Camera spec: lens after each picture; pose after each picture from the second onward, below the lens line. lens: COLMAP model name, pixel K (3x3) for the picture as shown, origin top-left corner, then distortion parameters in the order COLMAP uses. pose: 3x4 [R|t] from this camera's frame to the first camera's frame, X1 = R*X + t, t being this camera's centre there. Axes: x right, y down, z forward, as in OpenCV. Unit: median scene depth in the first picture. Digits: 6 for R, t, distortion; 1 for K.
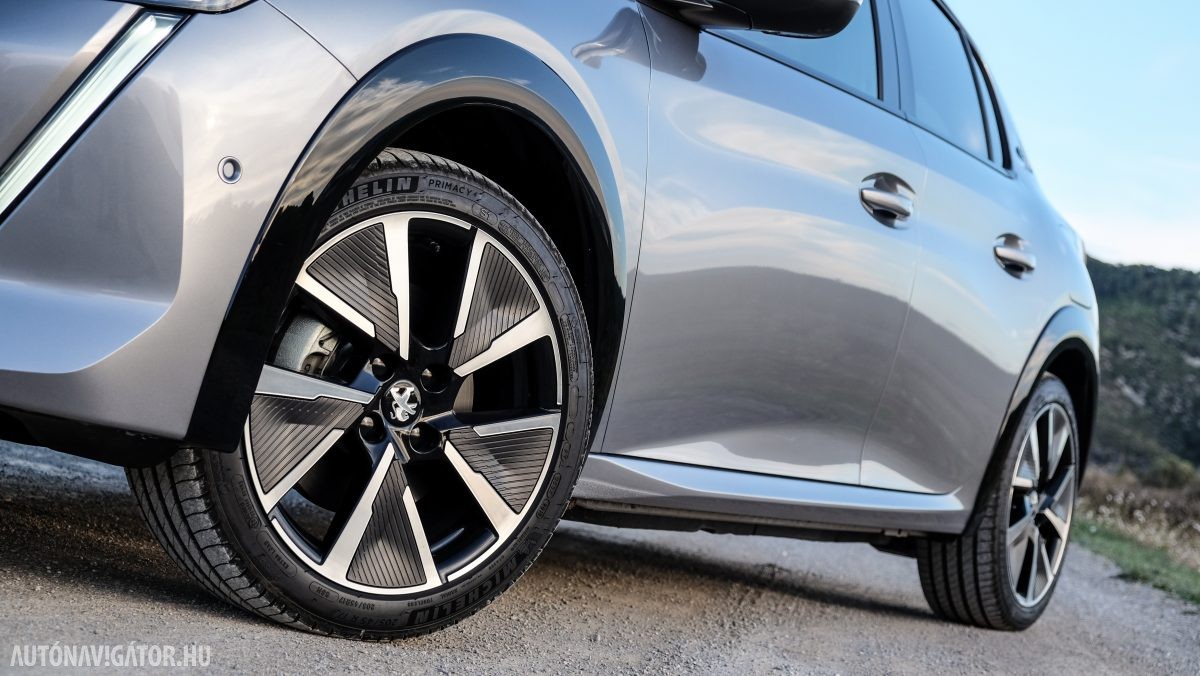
lens RADIAL K [[2155.1, 0, 599.4], [0, 2155.1, 341.3], [0, 0, 1]] dist [0.048148, 0.000000]
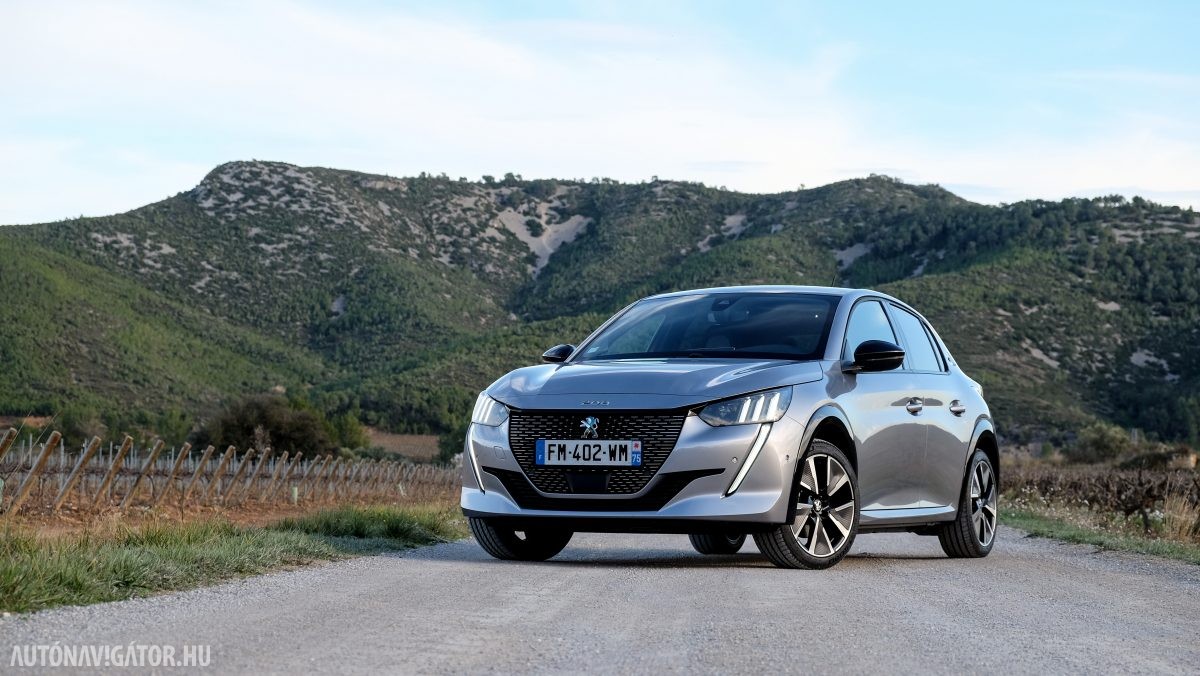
lens RADIAL K [[2638.7, 0, 599.4], [0, 2638.7, 336.4], [0, 0, 1]] dist [0.000323, 0.000000]
pose [[0.982947, -0.166312, 0.078454, -0.424353], [0.167683, 0.985778, -0.011174, -0.149809], [-0.075480, 0.024139, 0.996855, -1.941645]]
